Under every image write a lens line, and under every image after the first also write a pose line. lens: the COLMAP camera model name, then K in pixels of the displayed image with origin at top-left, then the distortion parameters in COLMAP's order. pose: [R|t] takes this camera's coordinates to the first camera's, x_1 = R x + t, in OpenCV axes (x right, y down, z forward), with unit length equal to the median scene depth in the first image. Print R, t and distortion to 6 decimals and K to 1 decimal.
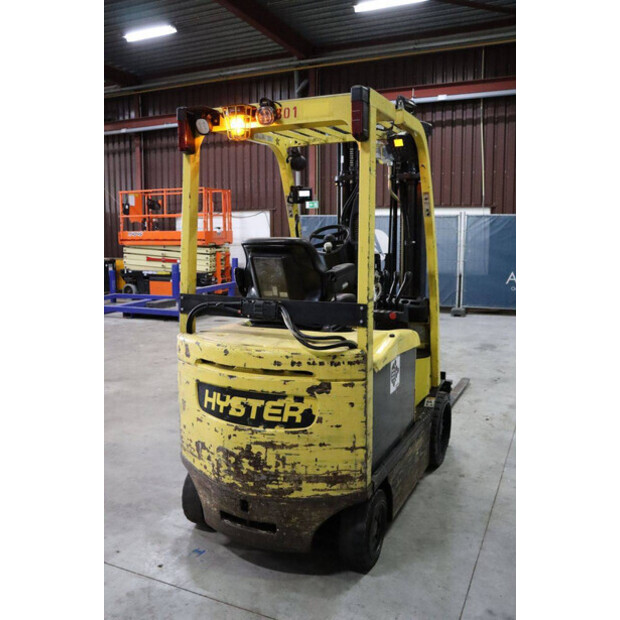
lens RADIAL K [[561.7, 0, 310.1], [0, 561.7, 311.3], [0, 0, 1]] dist [-0.093878, 0.015617]
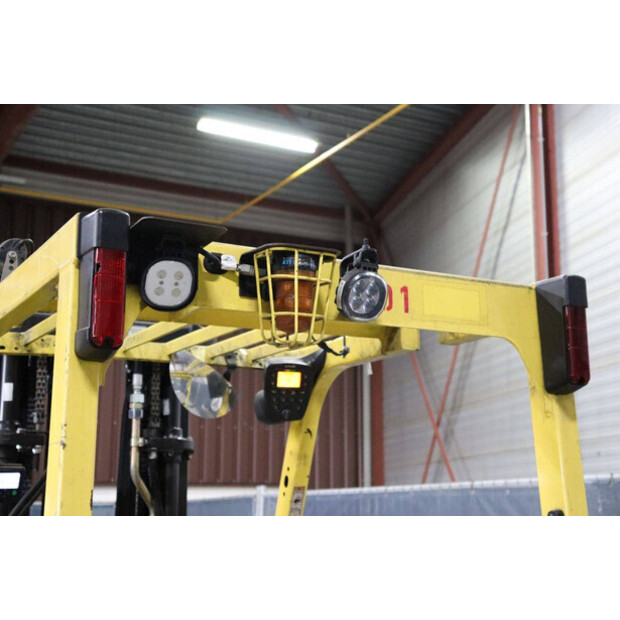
lens RADIAL K [[997.0, 0, 306.5], [0, 997.0, 310.4], [0, 0, 1]] dist [0.127861, 0.149372]
pose [[0.604540, 0.160907, 0.780154, -0.627093], [0.114599, 0.951629, -0.285077, -0.153420], [-0.788288, 0.261746, 0.556858, 0.654718]]
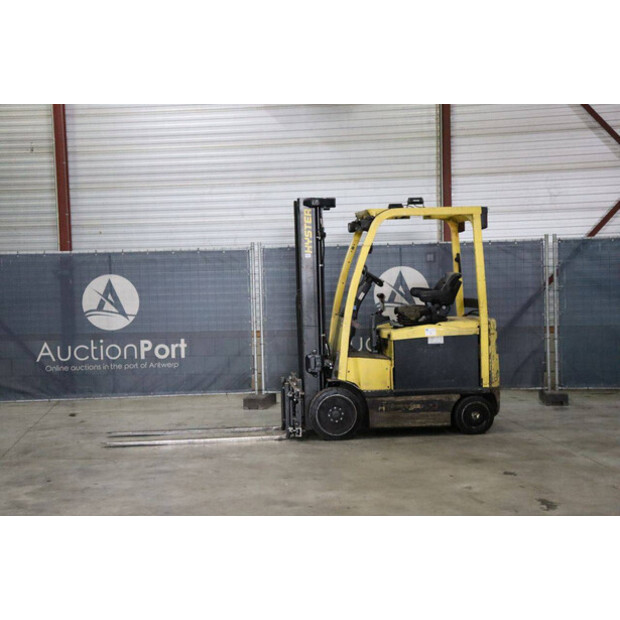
lens RADIAL K [[1081.2, 0, 309.6], [0, 1081.2, 310.9], [0, 0, 1]] dist [0.211732, 0.048271]
pose [[-0.511582, -0.020121, 0.858999, -3.518612], [0.151091, 0.982041, 0.112987, -0.574135], [-0.845846, 0.187589, -0.499354, 3.807635]]
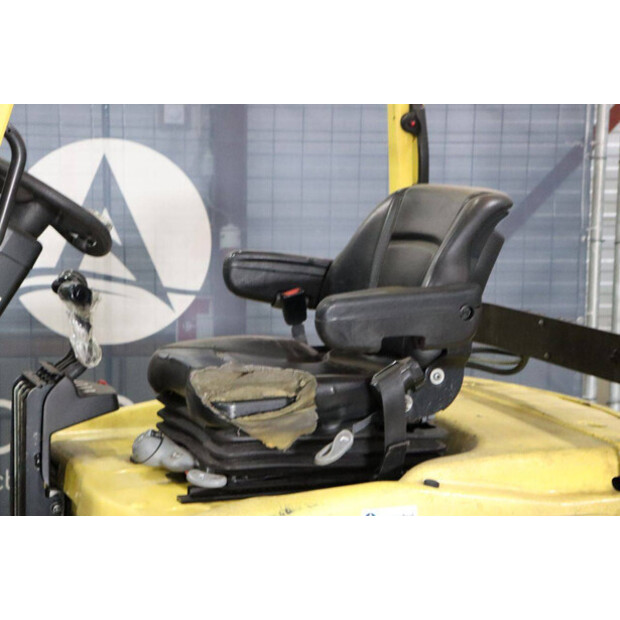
lens RADIAL K [[1466.4, 0, 322.1], [0, 1466.4, 307.8], [0, 0, 1]] dist [0.398107, 0.138977]
pose [[-0.750293, -0.088511, 0.655153, -0.776479], [0.079209, 0.971823, 0.222004, -0.323795], [-0.656343, 0.218462, -0.722142, 2.061981]]
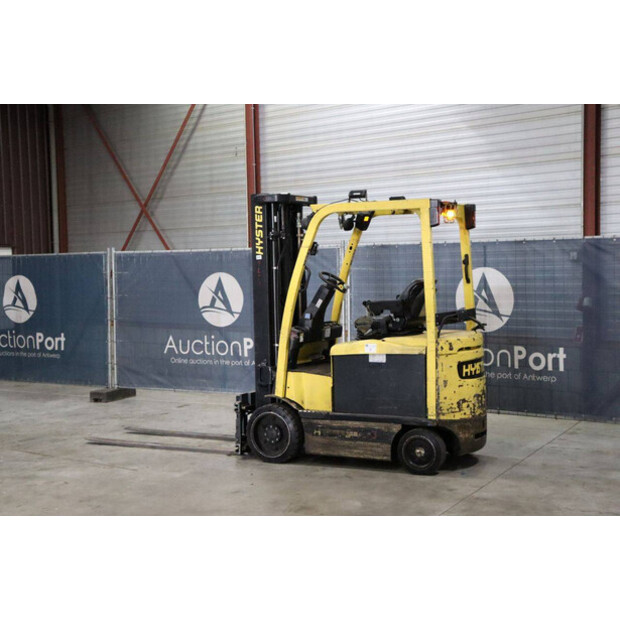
lens RADIAL K [[997.0, 0, 306.5], [0, 997.0, 310.4], [0, 0, 1]] dist [0.127861, 0.149372]
pose [[0.045272, -0.043076, 0.998046, -3.434004], [0.163269, 0.985955, 0.035149, -0.223090], [-0.985542, 0.161359, 0.051669, 1.360323]]
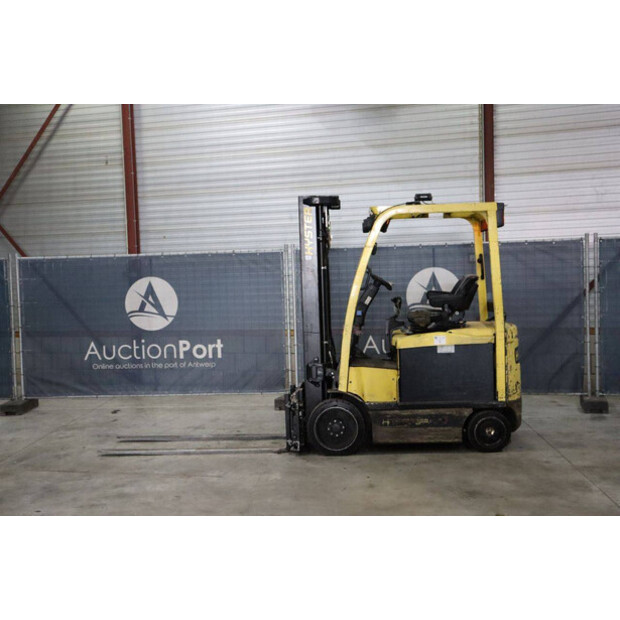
lens RADIAL K [[851.9, 0, 310.0], [0, 851.9, 310.0], [0, 0, 1]] dist [0.058298, 0.052582]
pose [[-0.373248, -0.031857, 0.927185, -2.789626], [0.166028, 0.980982, 0.100541, -0.435600], [-0.912755, 0.191465, -0.360860, 2.828398]]
